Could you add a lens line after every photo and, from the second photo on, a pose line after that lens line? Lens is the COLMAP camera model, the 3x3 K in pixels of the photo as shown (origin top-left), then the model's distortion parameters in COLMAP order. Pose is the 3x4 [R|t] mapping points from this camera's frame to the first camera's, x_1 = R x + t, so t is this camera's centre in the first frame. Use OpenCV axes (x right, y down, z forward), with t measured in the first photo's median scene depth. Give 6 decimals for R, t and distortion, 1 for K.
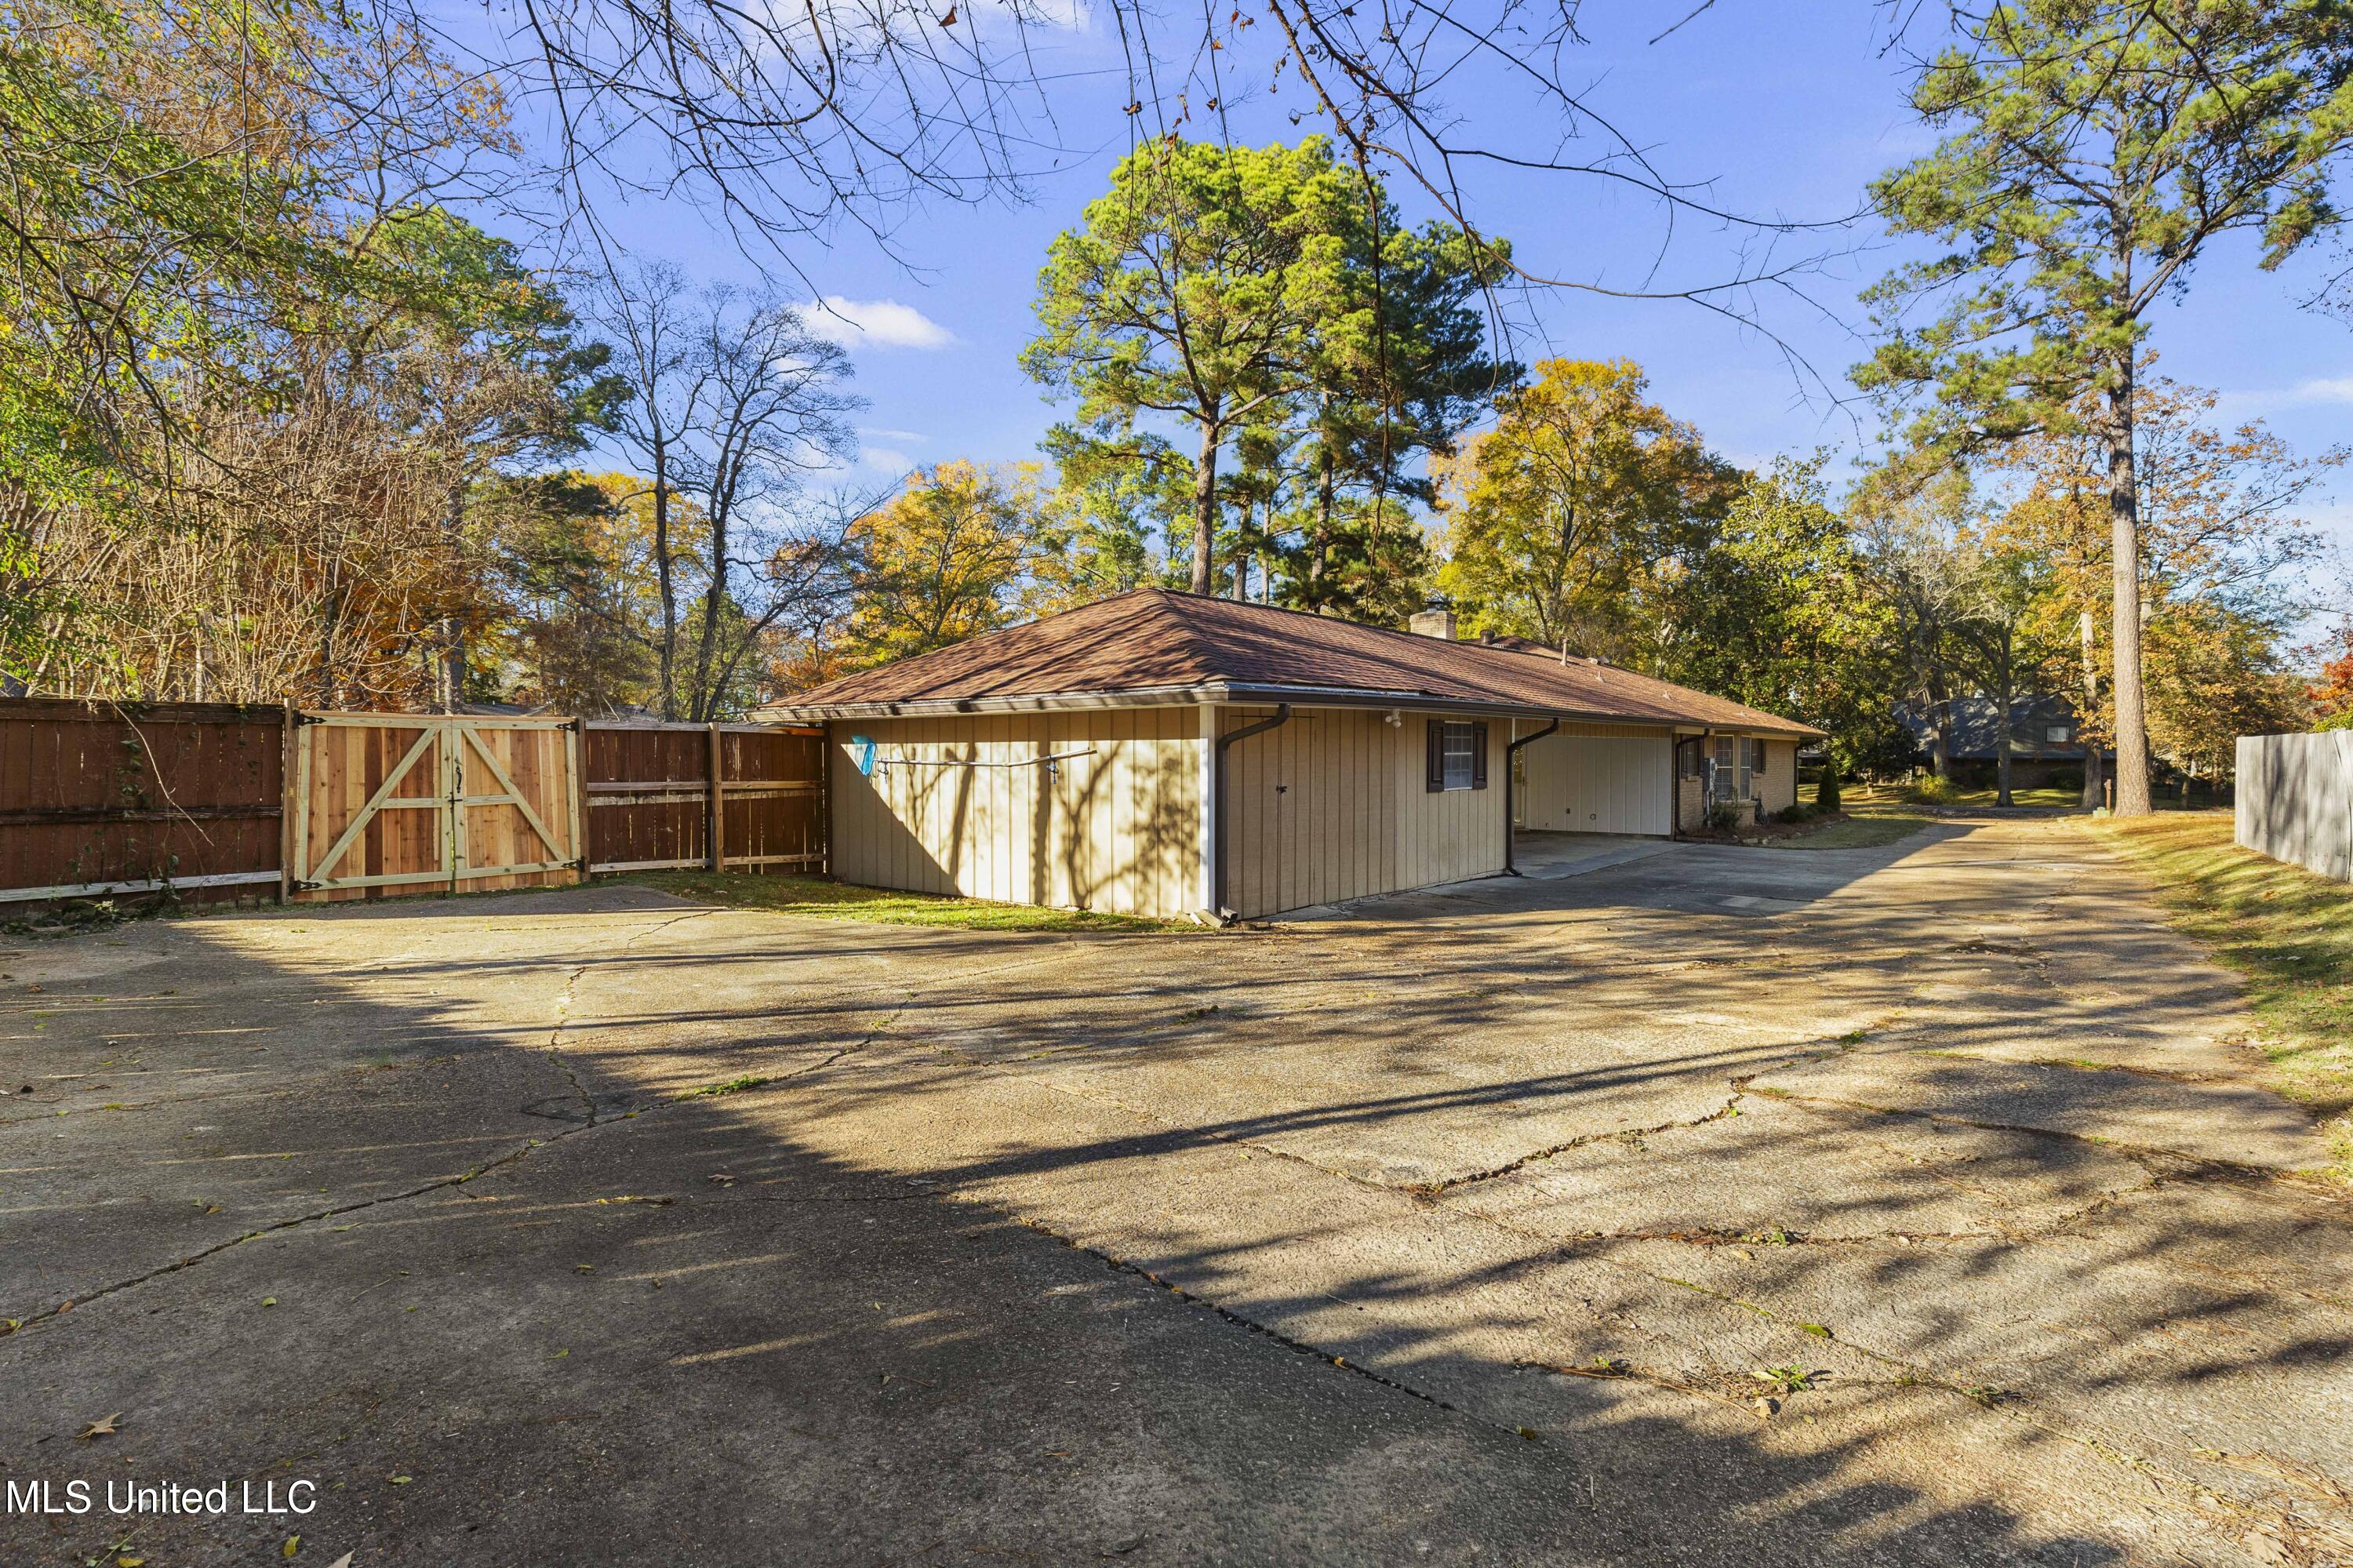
lens RADIAL K [[1086.8, 0, 1176.5], [0, 1086.8, 784.0], [0, 0, 1]] dist [0.000951, -0.000054]
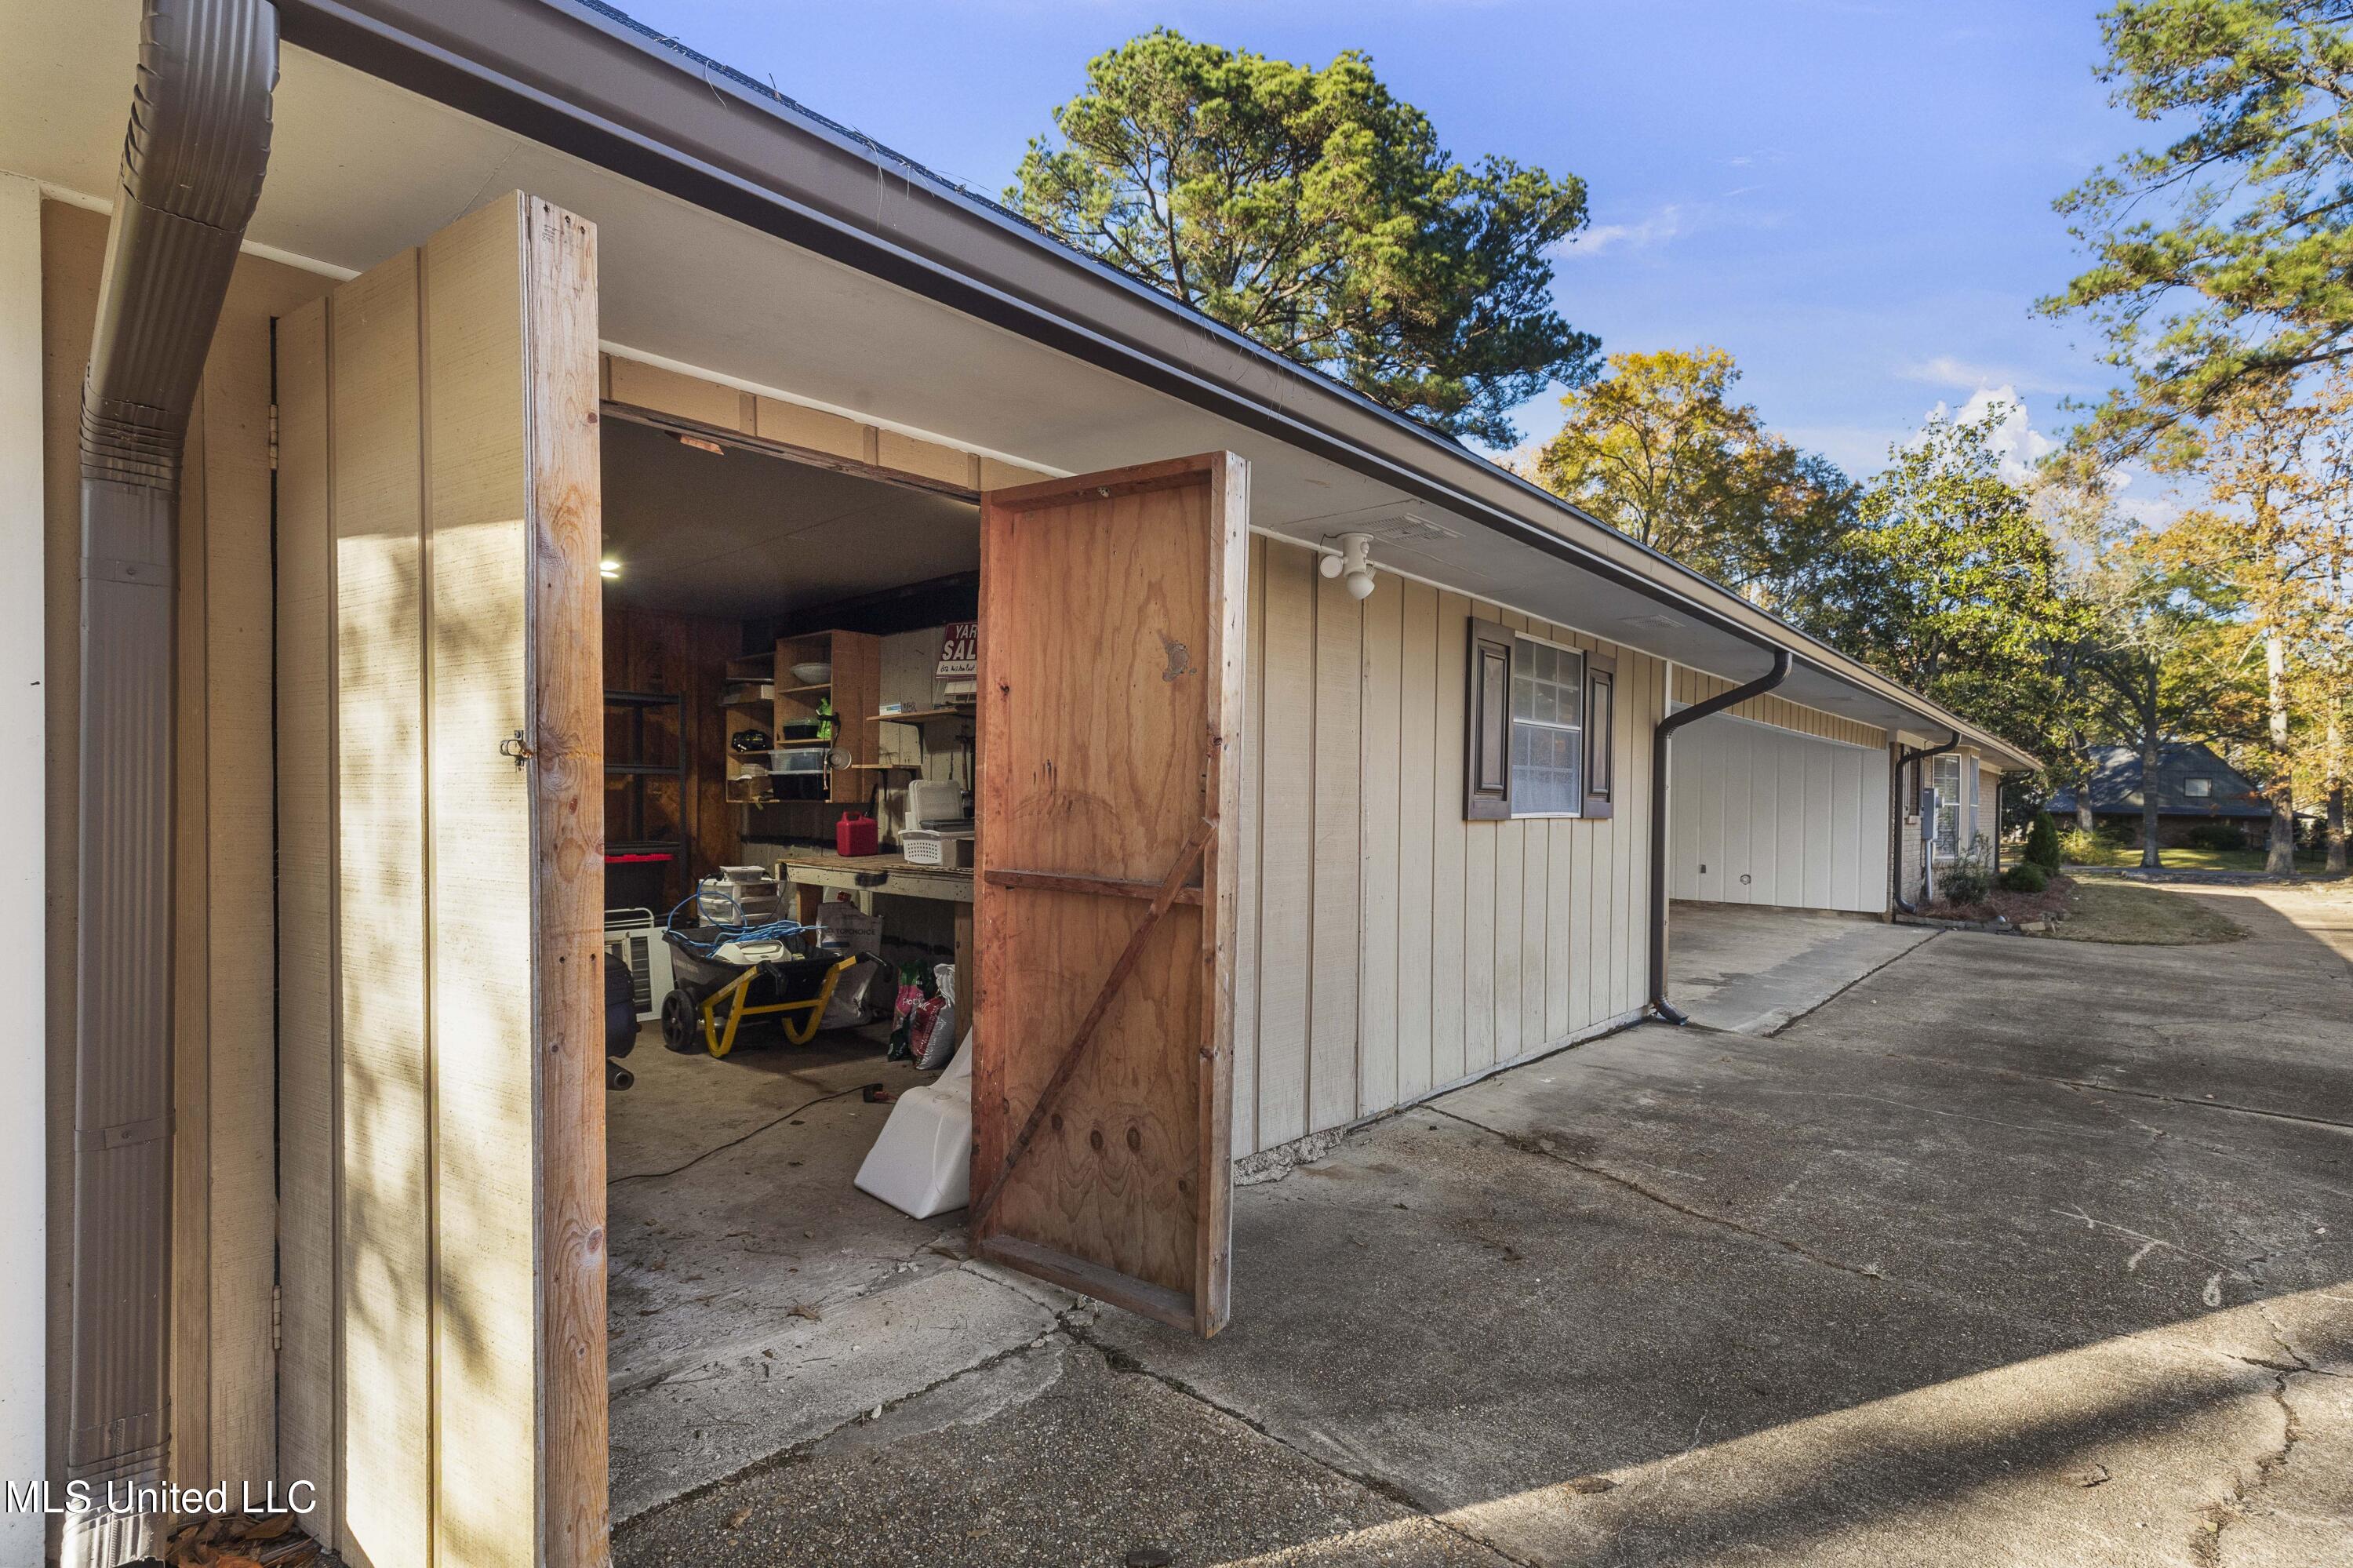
lens RADIAL K [[1074.9, 0, 1166.9], [0, 1074.9, 802.5], [0, 0, 1]] dist [0.001282, -0.000069]
pose [[0.998239, 0.015922, -0.057149, 0.051726], [-0.017223, 0.999602, -0.022361, 0.003639], [0.056770, 0.023305, 0.998115, 0.215430]]
